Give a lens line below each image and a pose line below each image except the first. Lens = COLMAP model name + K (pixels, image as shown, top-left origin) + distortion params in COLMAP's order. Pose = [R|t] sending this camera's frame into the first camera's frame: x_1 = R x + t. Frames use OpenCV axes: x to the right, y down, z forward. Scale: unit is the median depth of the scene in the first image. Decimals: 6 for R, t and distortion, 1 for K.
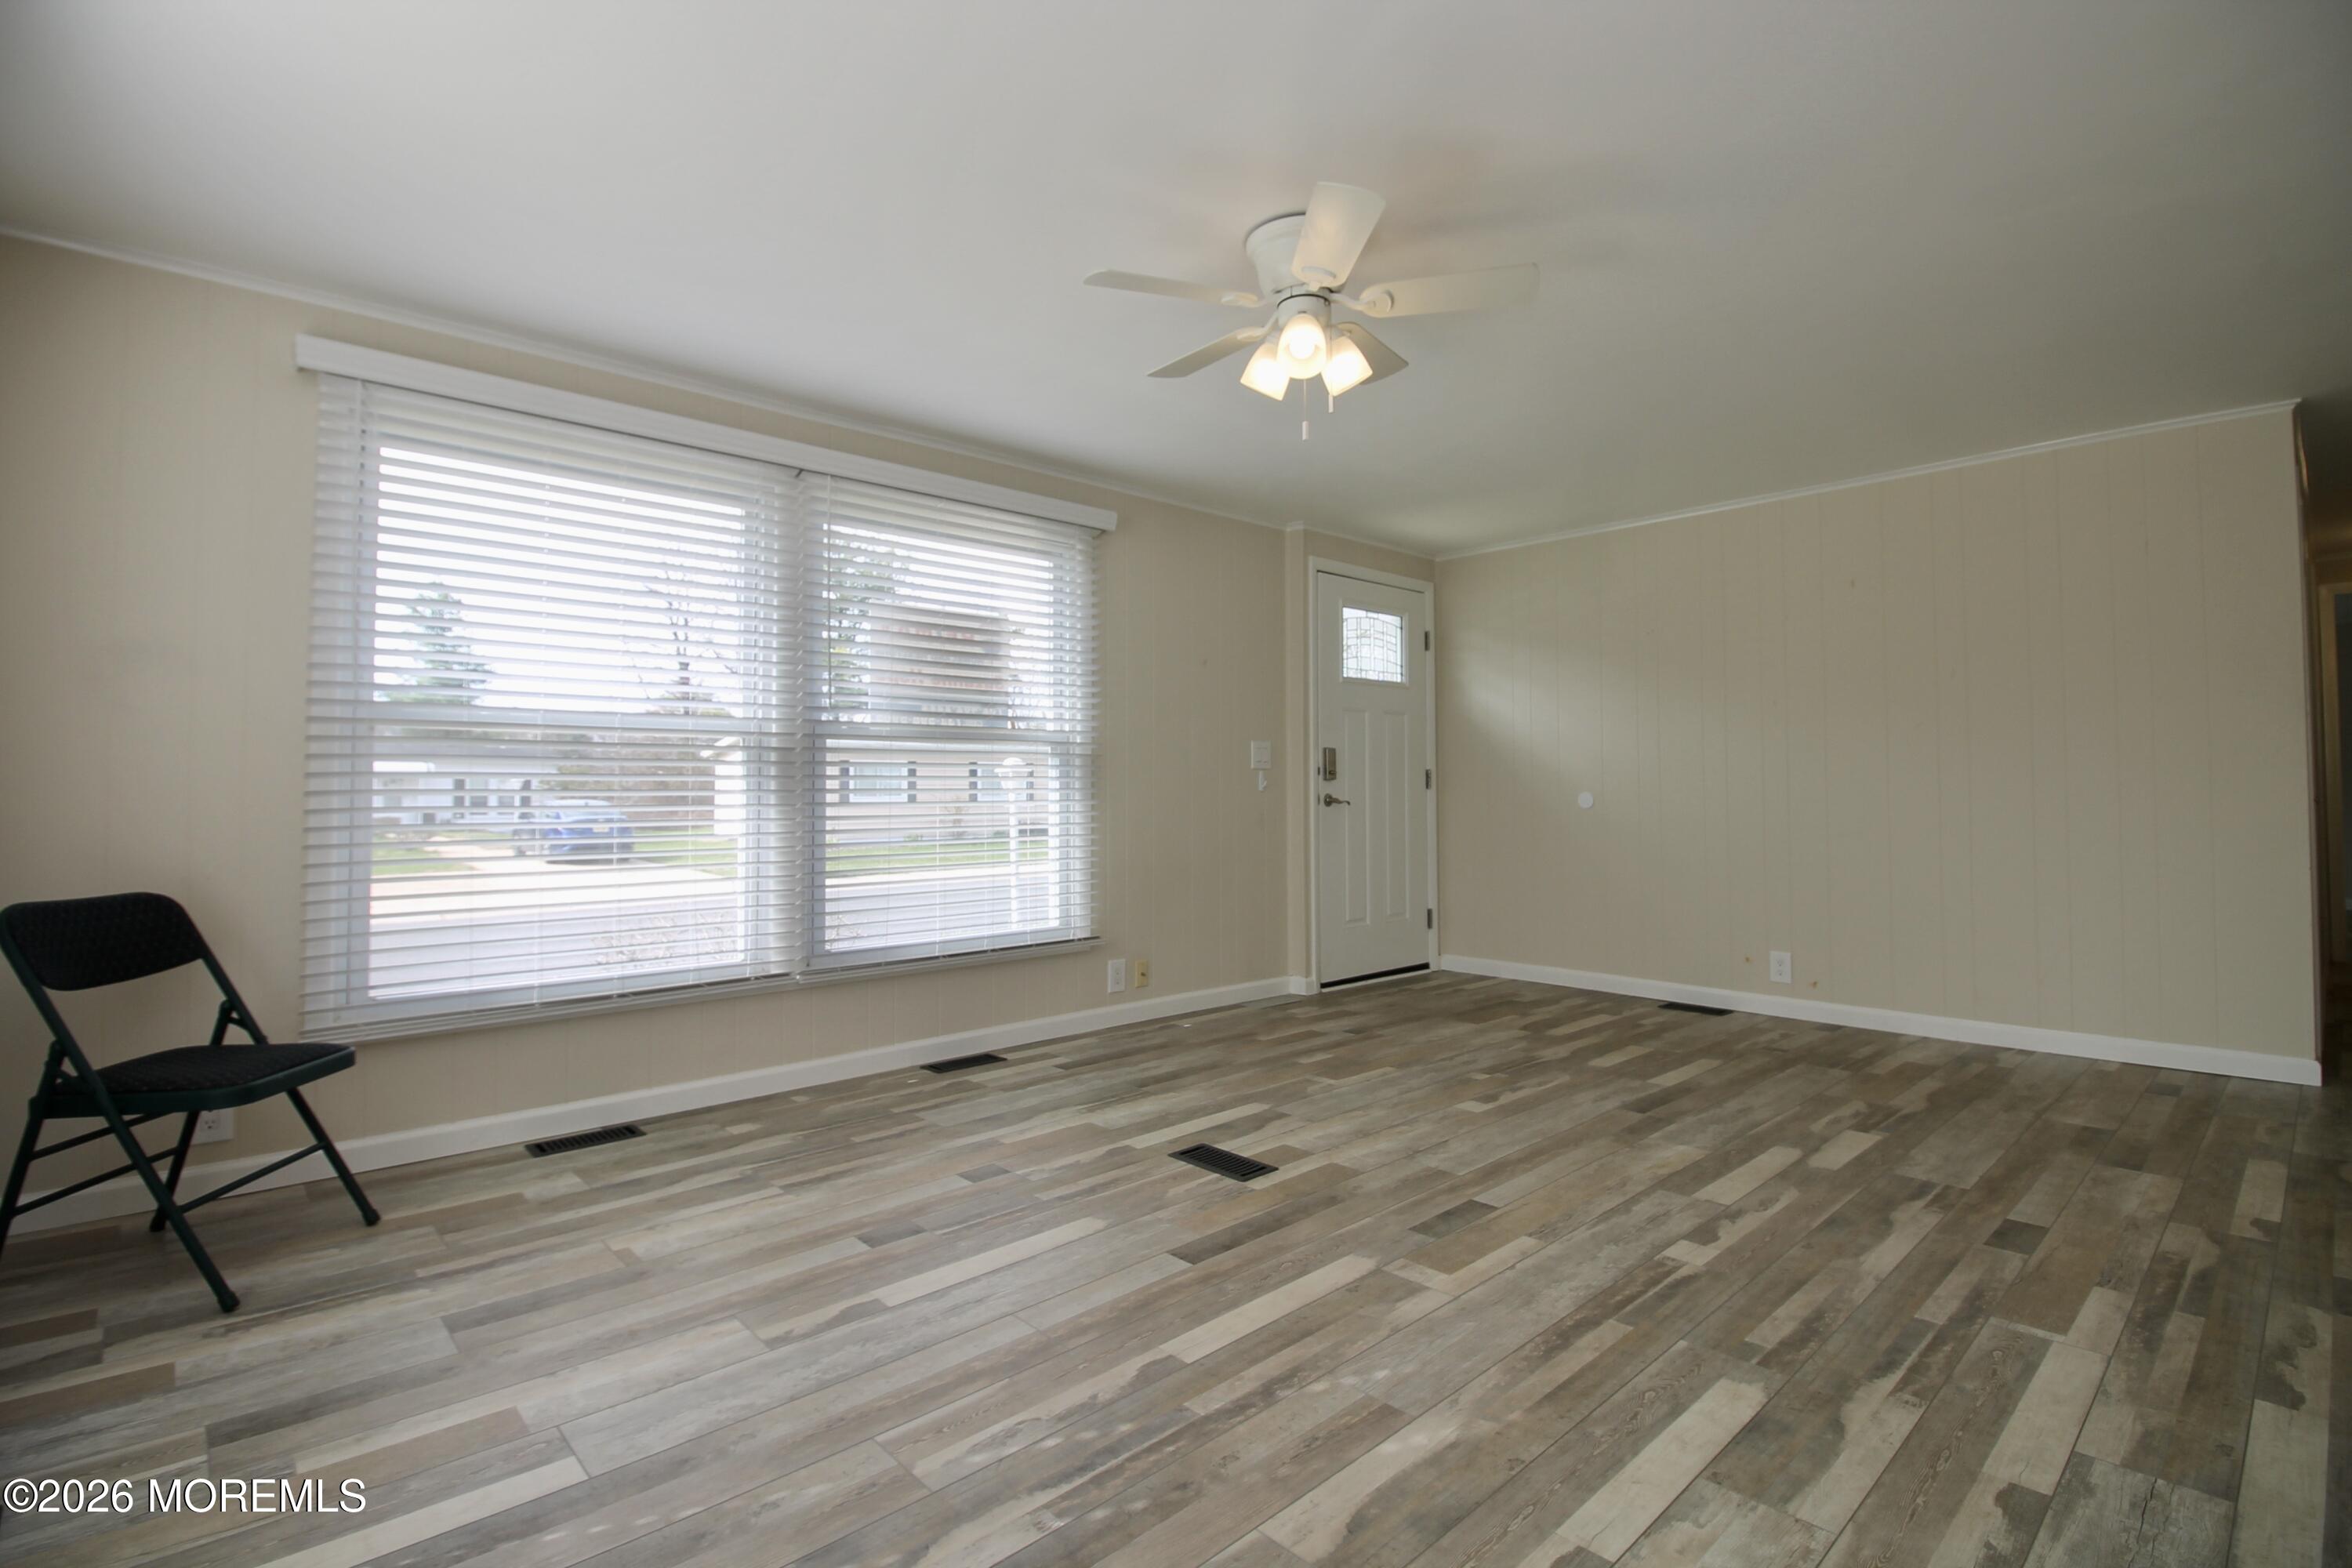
lens RADIAL K [[1096.3, 0, 1186.5], [0, 1096.3, 753.0], [0, 0, 1]] dist [0.002377, -0.014925]
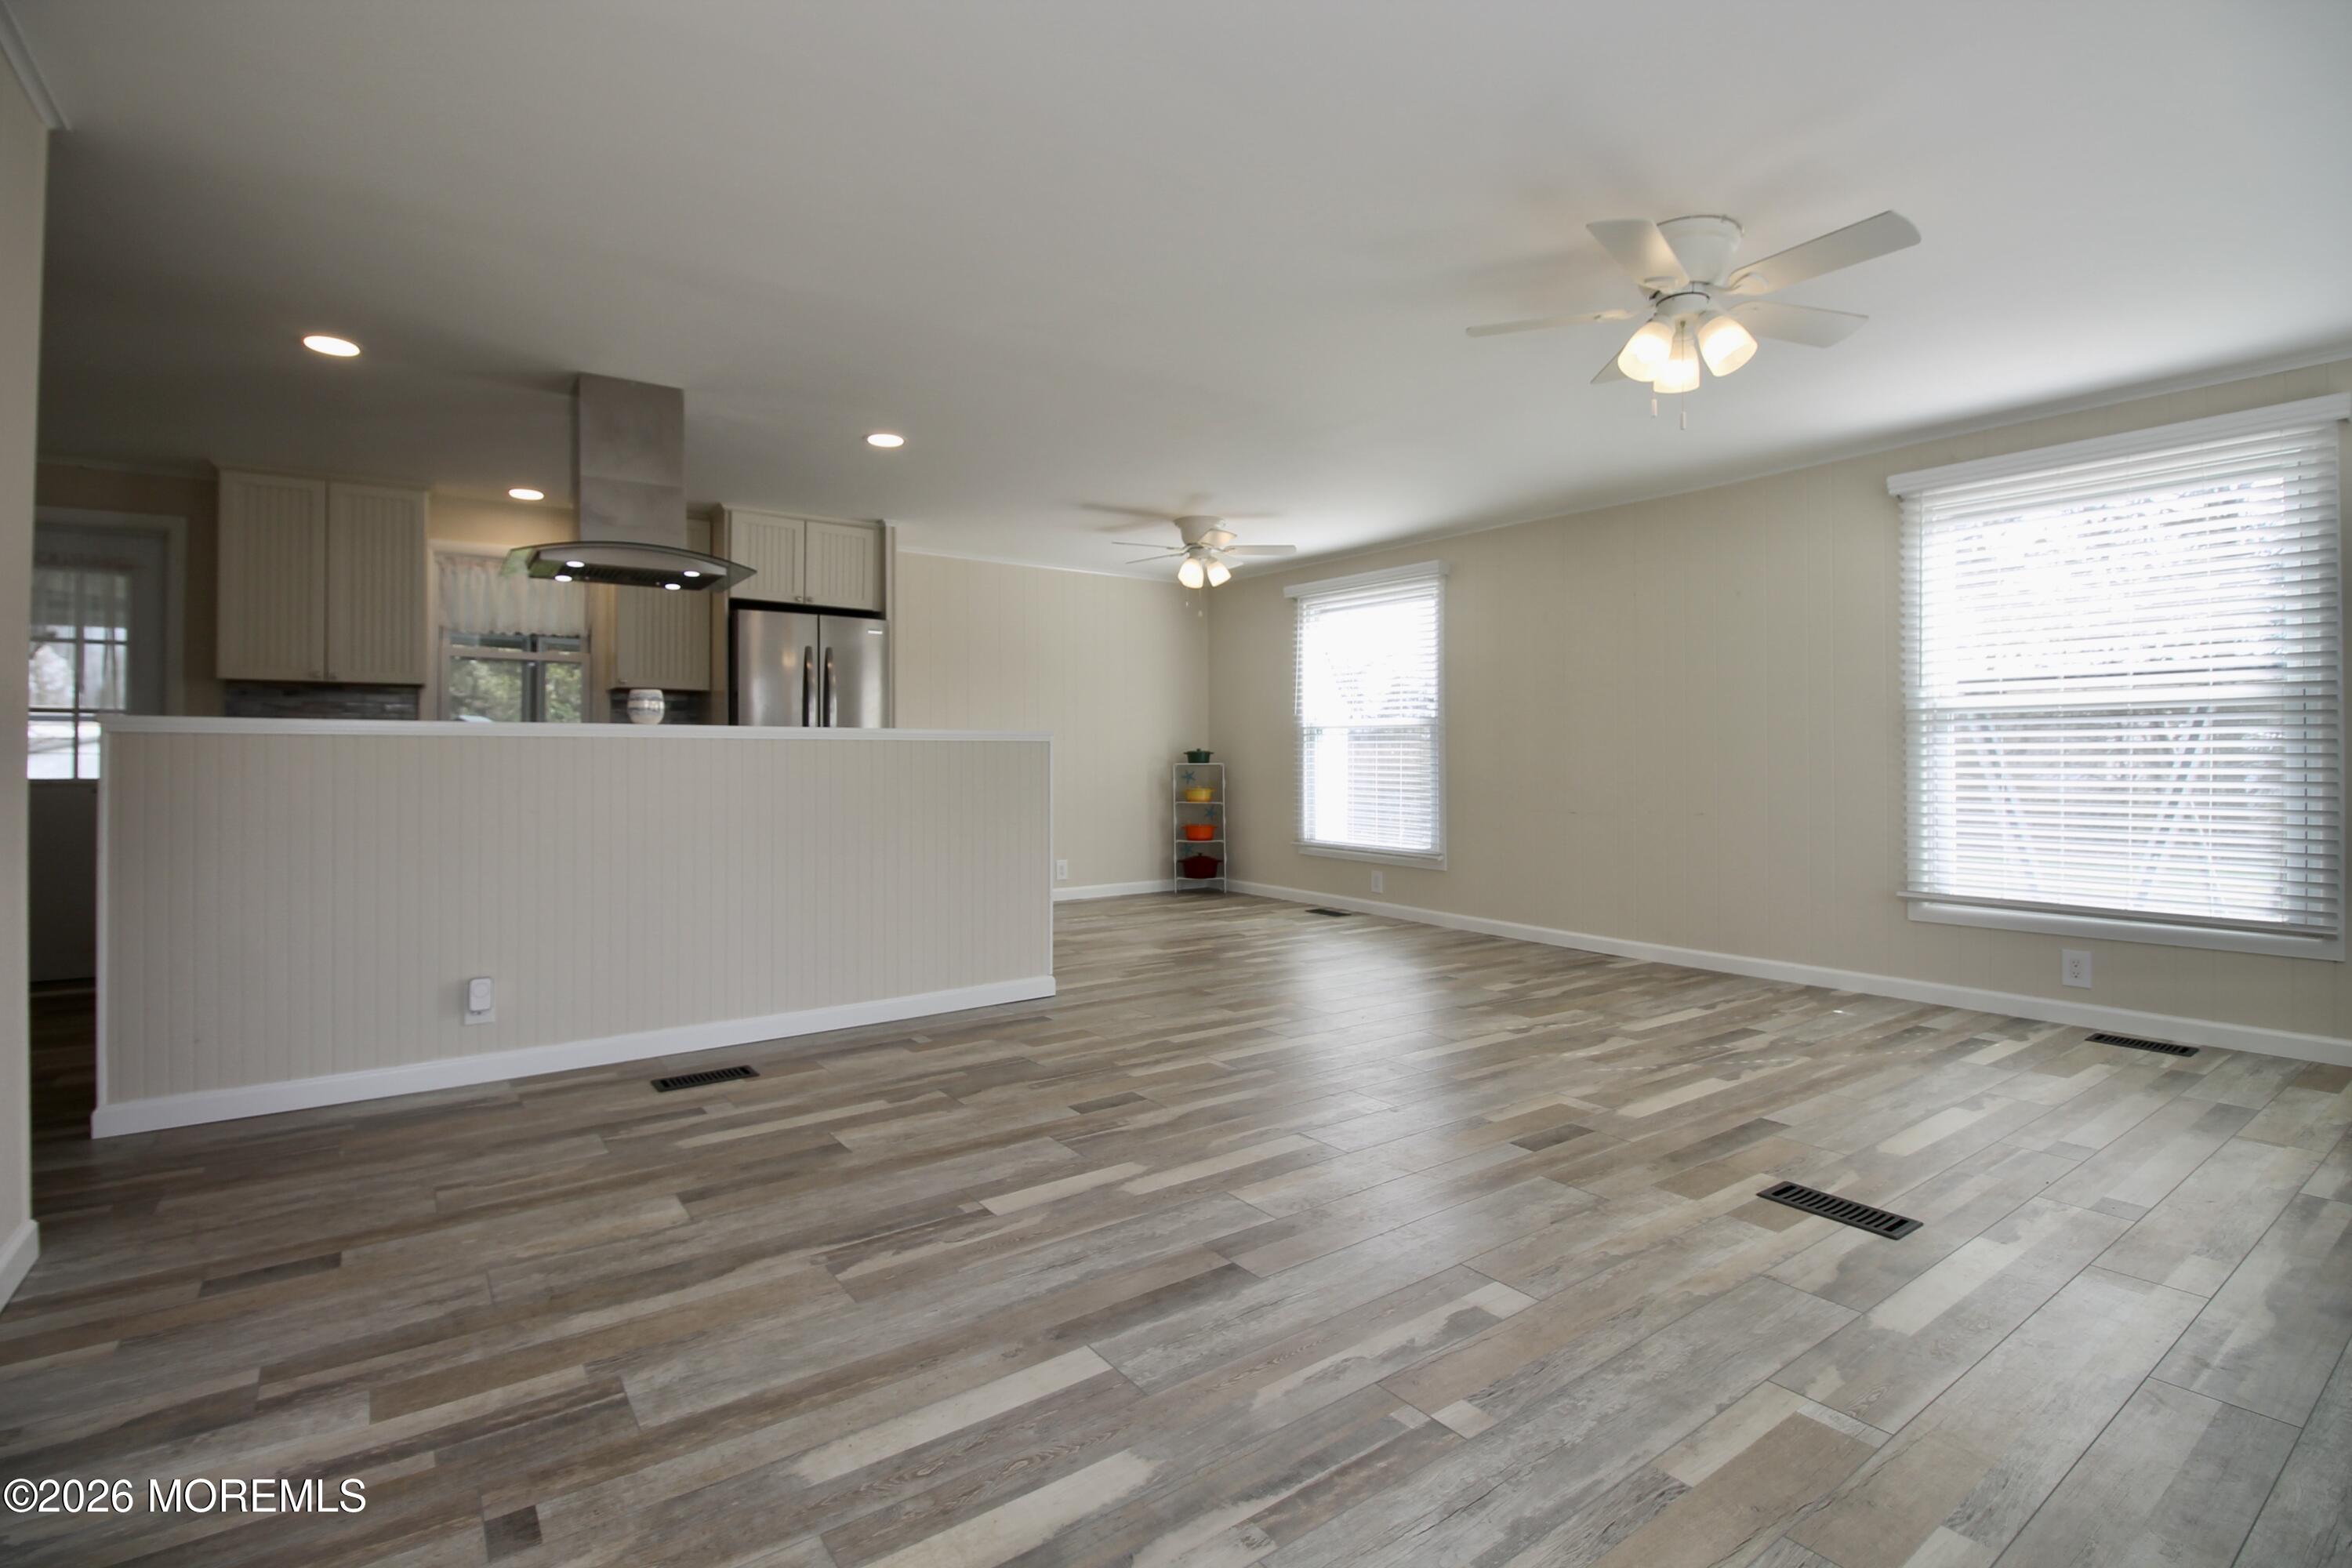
lens RADIAL K [[1096.3, 0, 1186.5], [0, 1096.3, 753.0], [0, 0, 1]] dist [0.002377, -0.014925]
pose [[-0.993047, 0.006130, 0.117559, 0.323423], [0.001194, 0.999117, -0.042008, 0.051389], [-0.117713, -0.041576, -0.992177, 1.457703]]
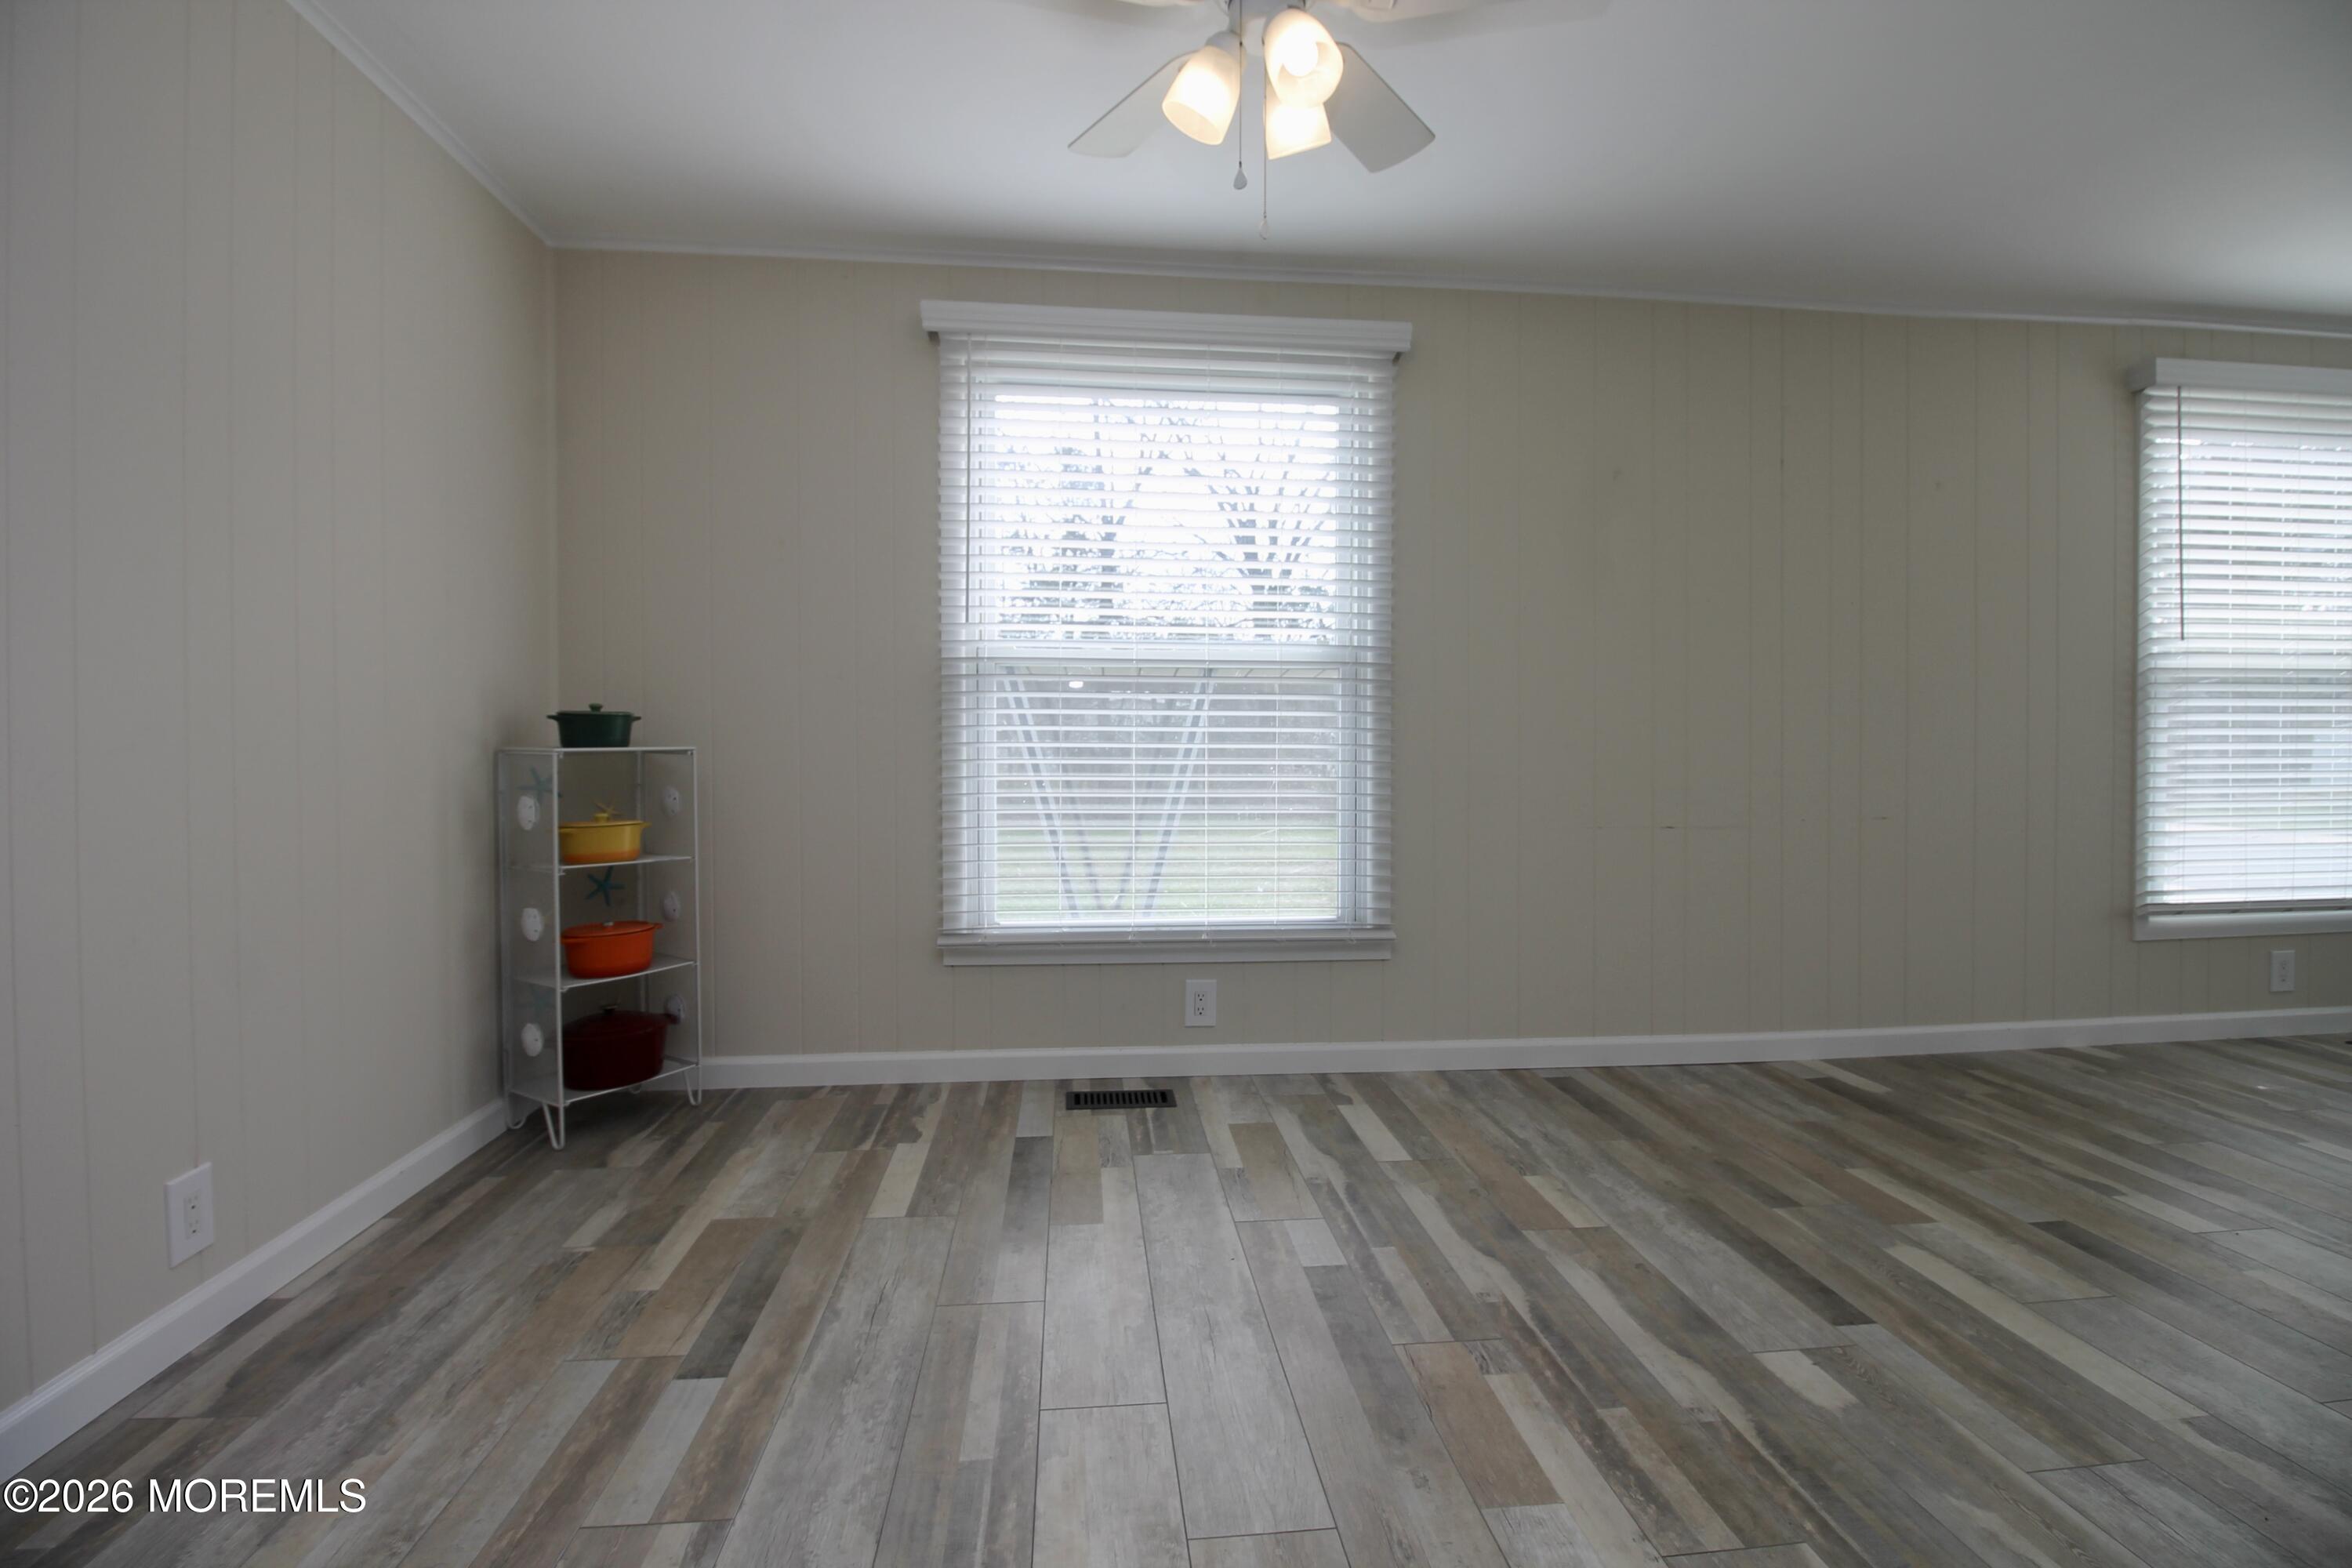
lens RADIAL K [[1096.3, 0, 1186.5], [0, 1096.3, 753.0], [0, 0, 1]] dist [0.002377, -0.014925]
pose [[-0.602657, 0.014427, -0.797870, 0.897070], [0.034782, 0.999361, -0.008201, 0.005319], [0.797242, -0.032694, -0.602774, 0.090358]]
